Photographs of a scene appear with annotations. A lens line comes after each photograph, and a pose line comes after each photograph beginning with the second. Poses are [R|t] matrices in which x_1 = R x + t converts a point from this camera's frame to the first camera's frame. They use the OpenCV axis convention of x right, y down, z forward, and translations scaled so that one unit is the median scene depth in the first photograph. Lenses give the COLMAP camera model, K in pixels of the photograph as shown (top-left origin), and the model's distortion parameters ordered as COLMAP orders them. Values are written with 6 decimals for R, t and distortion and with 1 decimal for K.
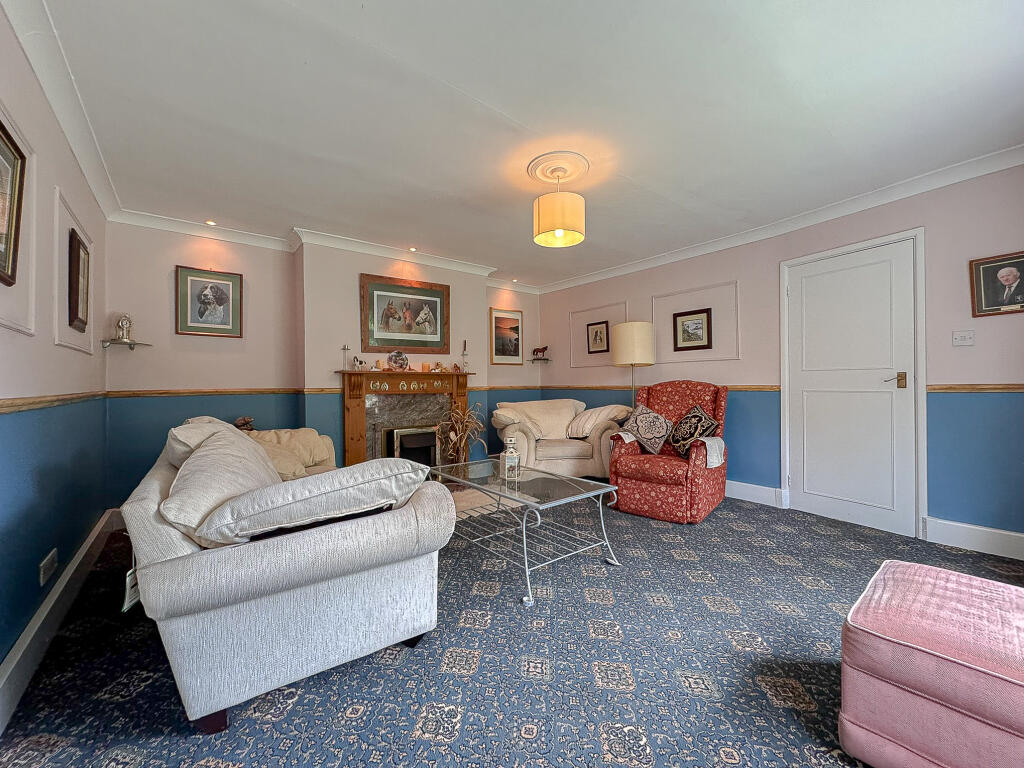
lens RADIAL K [[407.3, 0, 510.5], [0, 407.3, 382.6], [0, 0, 1]] dist [-0.001162, -0.000182]
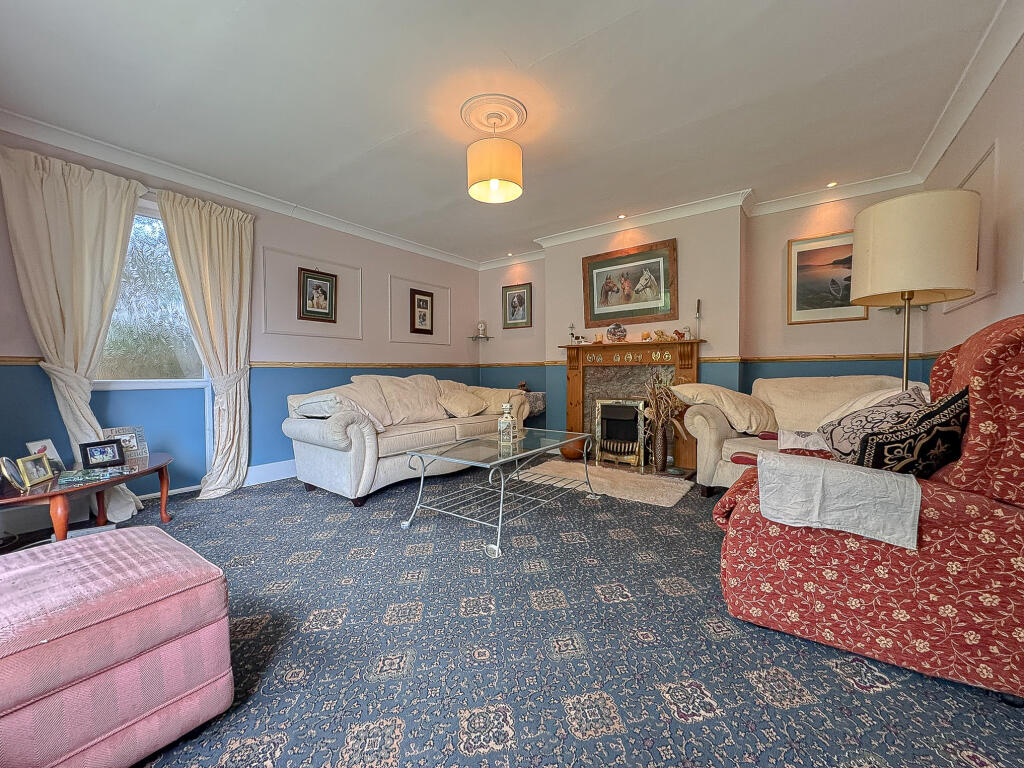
lens RADIAL K [[407.3, 0, 510.5], [0, 407.3, 382.6], [0, 0, 1]] dist [-0.001162, -0.000182]
pose [[0.274920, 0.032214, -0.960927, 0.639364], [0.010043, 0.999288, 0.036373, 0.030490], [0.961415, -0.019651, 0.274401, 0.476336]]
